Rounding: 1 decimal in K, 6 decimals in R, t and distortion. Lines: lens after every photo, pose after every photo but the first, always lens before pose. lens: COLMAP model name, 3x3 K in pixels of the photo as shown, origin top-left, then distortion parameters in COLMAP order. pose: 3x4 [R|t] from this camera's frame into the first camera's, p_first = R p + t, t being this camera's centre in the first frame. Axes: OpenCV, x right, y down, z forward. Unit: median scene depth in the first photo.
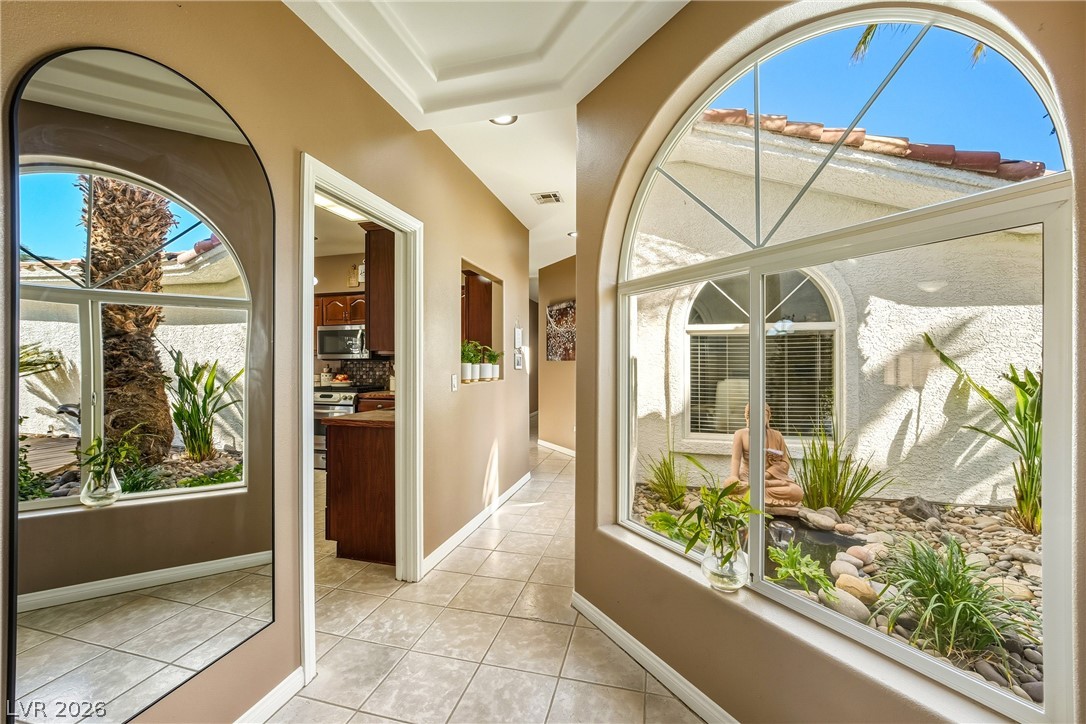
lens RADIAL K [[423.5, 0, 542.9], [0, 423.5, 363.3], [0, 0, 1]] dist [-0.004067, -0.000318]
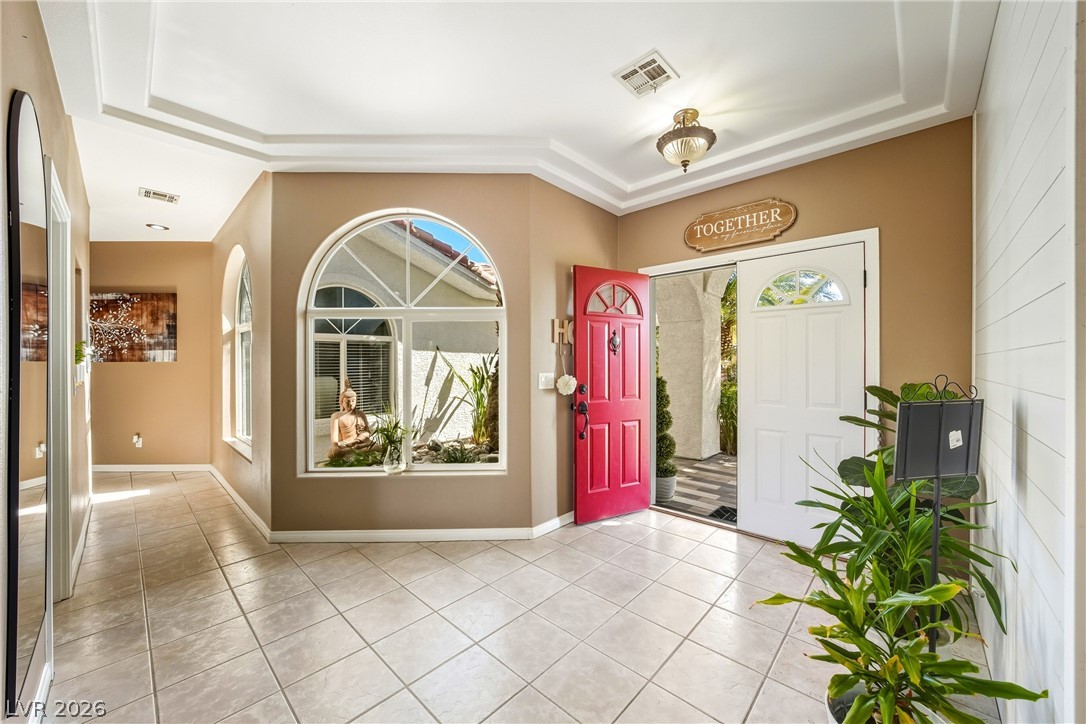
lens RADIAL K [[403.1, 0, 542.7], [0, 403.1, 363.1], [0, 0, 1]] dist [-0.018537, 0.002954]
pose [[0.495338, -0.004318, 0.868690, -0.214531], [0.007082, 0.999974, 0.000932, 0.001204], [-0.868671, 0.005690, 0.495356, -0.138383]]
